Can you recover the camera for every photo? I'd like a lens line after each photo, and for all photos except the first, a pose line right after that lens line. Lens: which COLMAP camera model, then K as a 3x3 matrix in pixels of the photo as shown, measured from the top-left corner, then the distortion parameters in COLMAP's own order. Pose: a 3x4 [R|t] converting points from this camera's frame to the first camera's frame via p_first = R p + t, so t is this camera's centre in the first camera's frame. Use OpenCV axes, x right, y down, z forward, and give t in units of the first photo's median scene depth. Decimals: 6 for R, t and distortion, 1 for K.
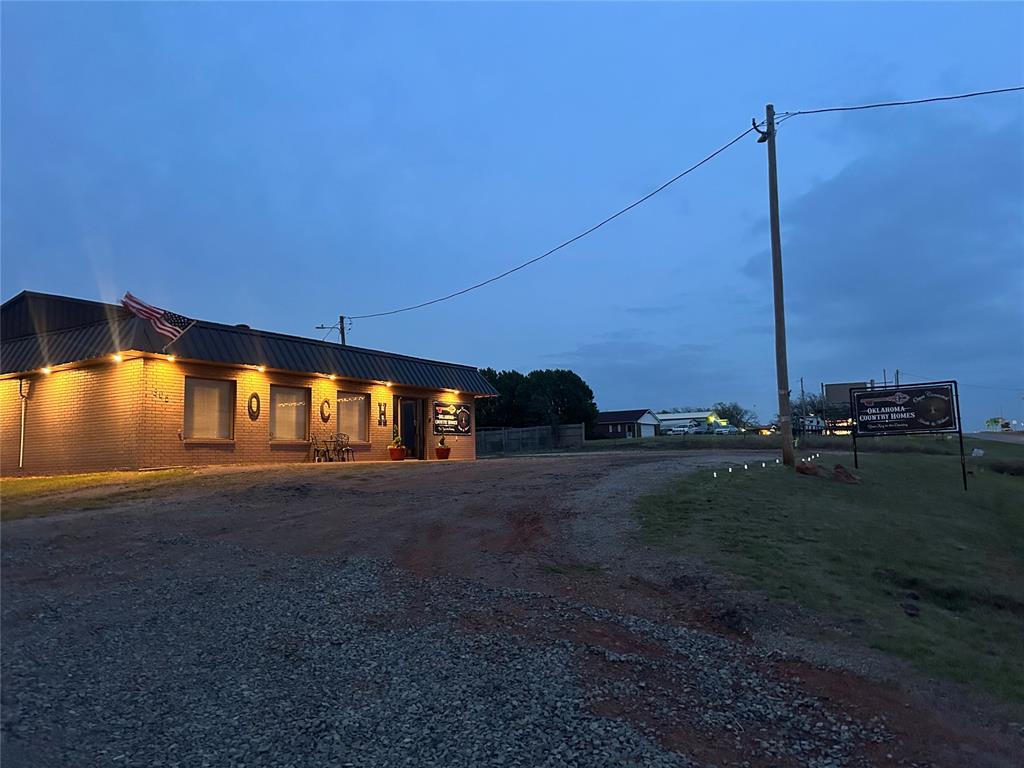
lens RADIAL K [[787.7, 0, 583.0], [0, 787.7, 376.7], [0, 0, 1]] dist [0.004029, -0.074073]
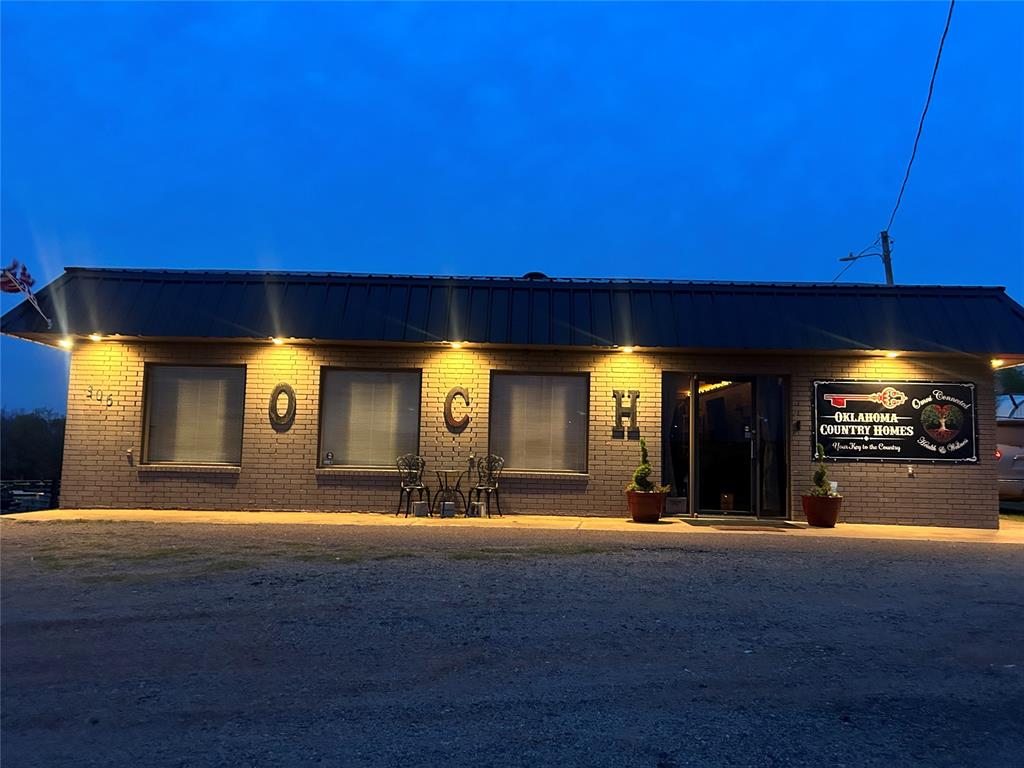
lens RADIAL K [[768.3, 0, 508.9], [0, 768.3, 387.6], [0, 0, 1]] dist [0.088259, -0.114932]
pose [[0.410156, -0.028710, -0.911563, 0.139501], [0.062732, 0.998025, -0.003207, 0.030353], [0.909855, -0.055869, 0.411147, 0.793041]]
